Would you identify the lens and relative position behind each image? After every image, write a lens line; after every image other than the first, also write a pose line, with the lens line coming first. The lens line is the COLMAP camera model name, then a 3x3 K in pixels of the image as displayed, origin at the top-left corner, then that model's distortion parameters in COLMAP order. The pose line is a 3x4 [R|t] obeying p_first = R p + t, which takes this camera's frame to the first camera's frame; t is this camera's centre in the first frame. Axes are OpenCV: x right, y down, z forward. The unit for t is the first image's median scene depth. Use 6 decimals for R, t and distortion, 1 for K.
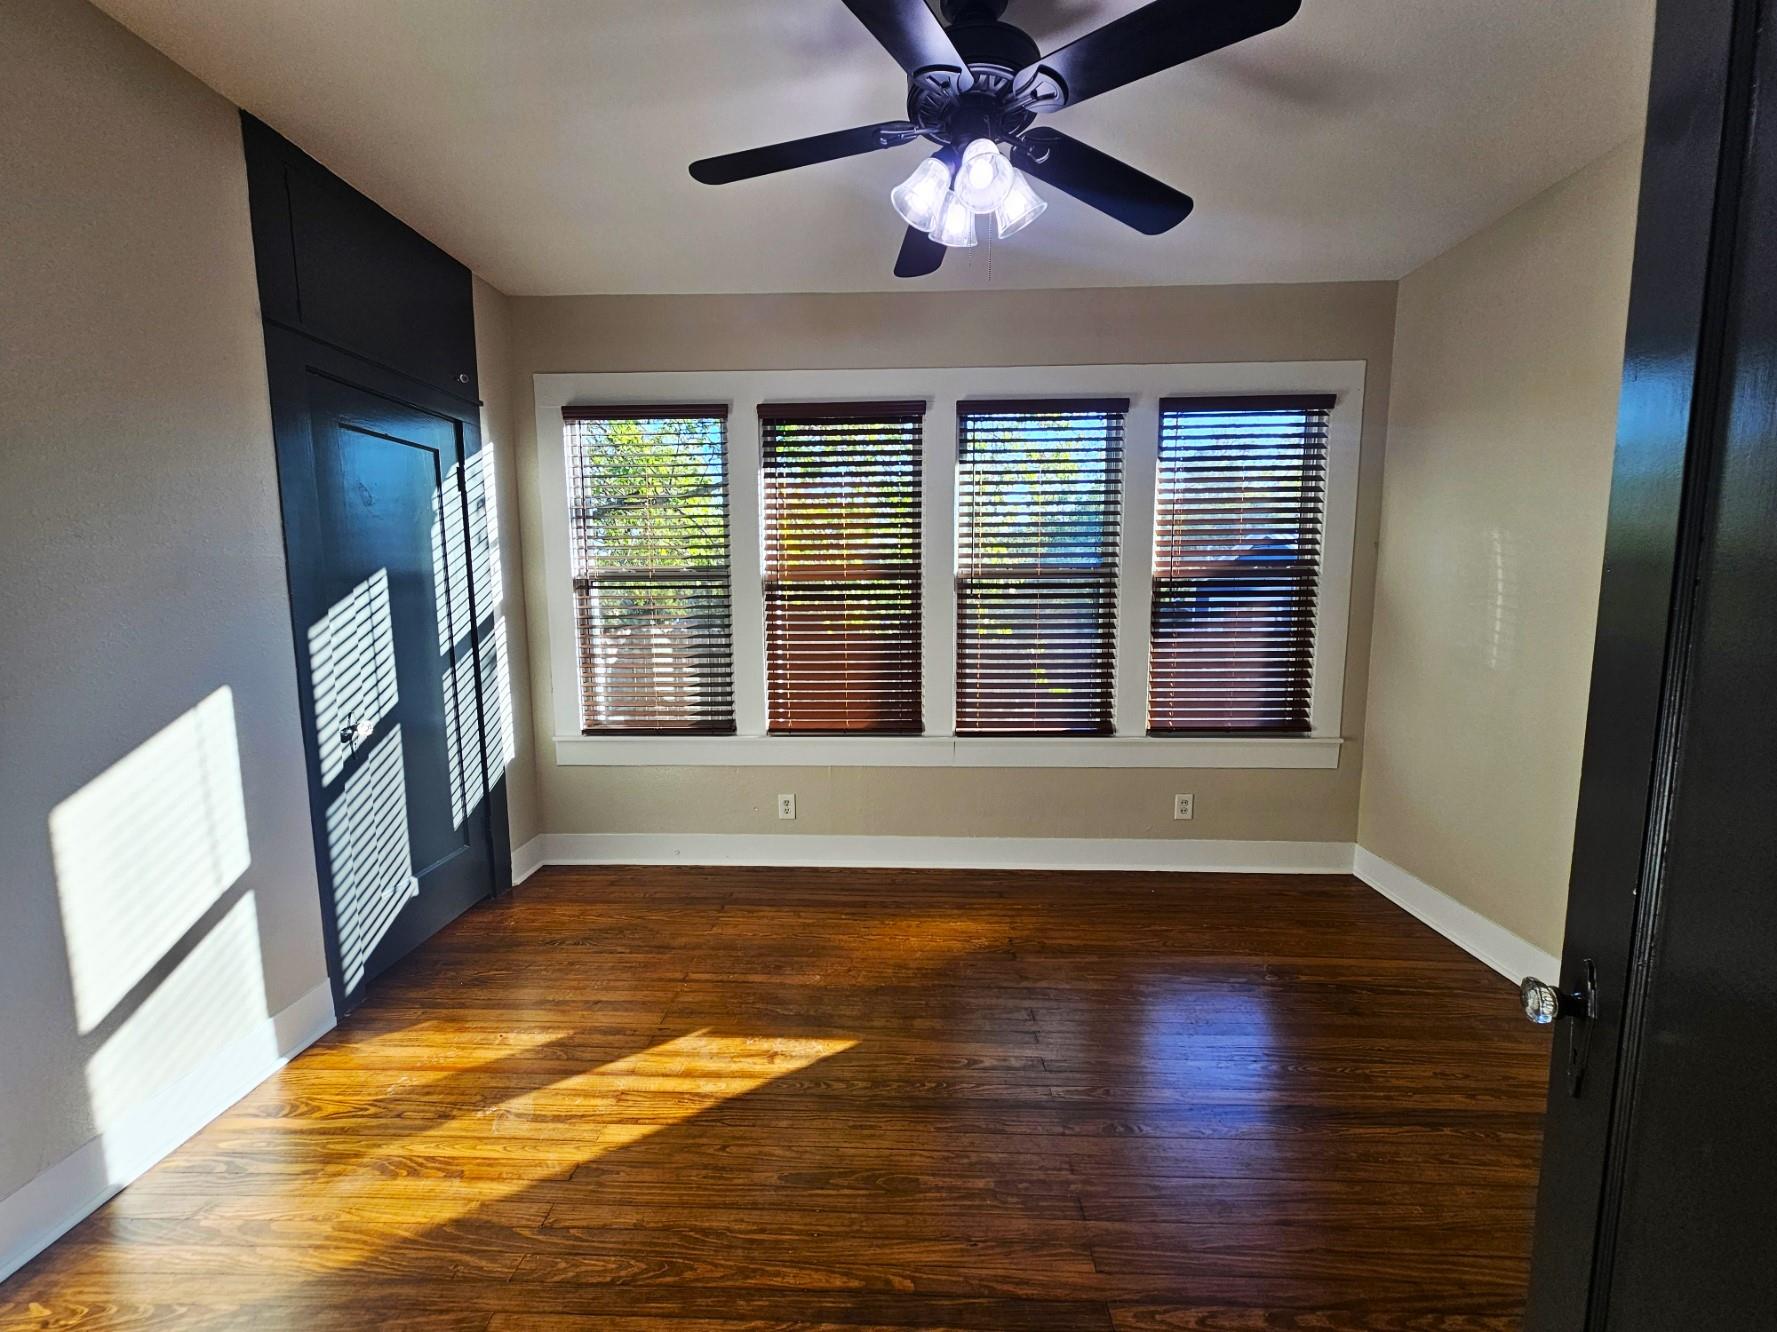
lens RADIAL K [[724.8, 0, 878.4], [0, 724.8, 669.2], [0, 0, 1]] dist [-0.004422, 0.003156]
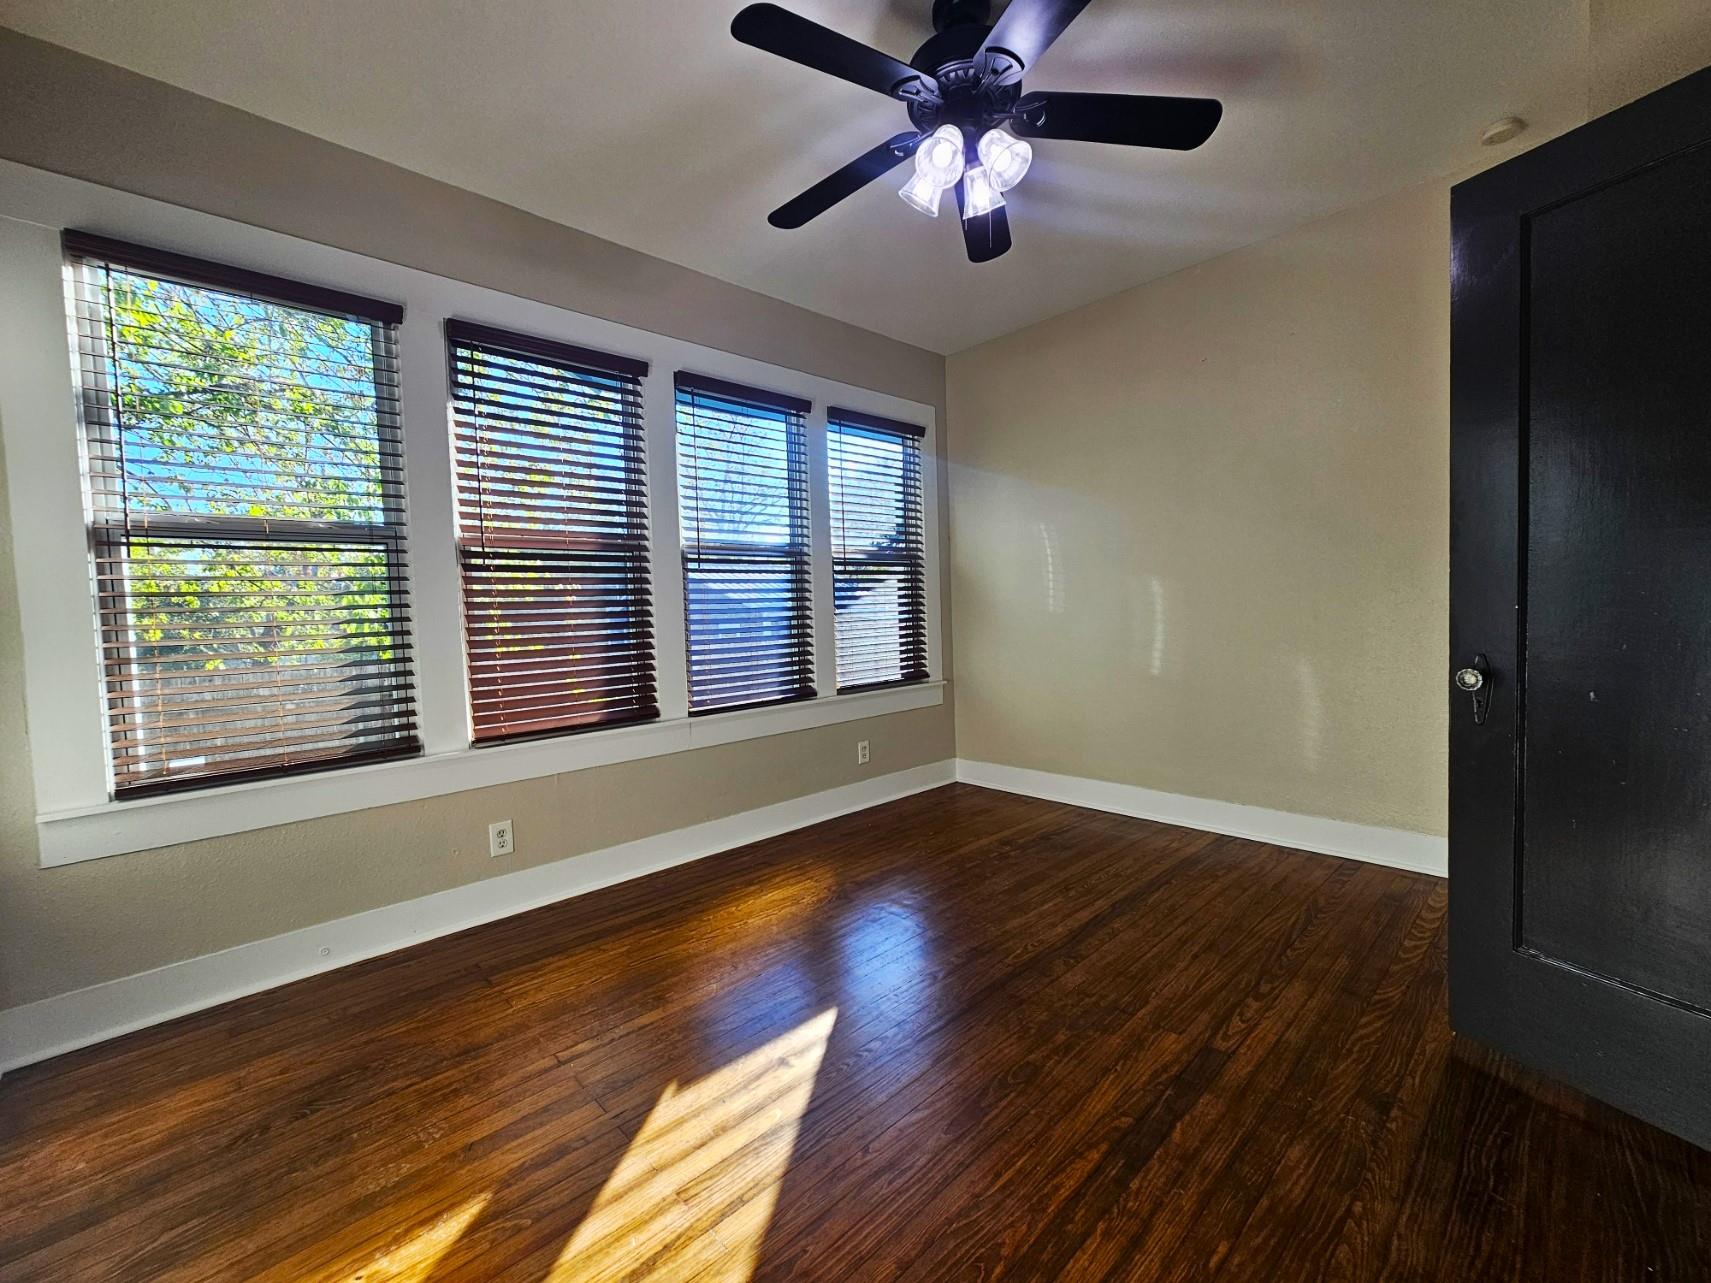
lens RADIAL K [[697.9, 0, 857.9], [0, 697.9, 640.2], [0, 0, 1]] dist [-0.004422, 0.003156]
pose [[0.704000, -0.052473, 0.708259, -0.412194], [0.114018, 0.992682, -0.039788, 0.058456], [-0.700988, 0.108765, 0.704830, 0.205125]]
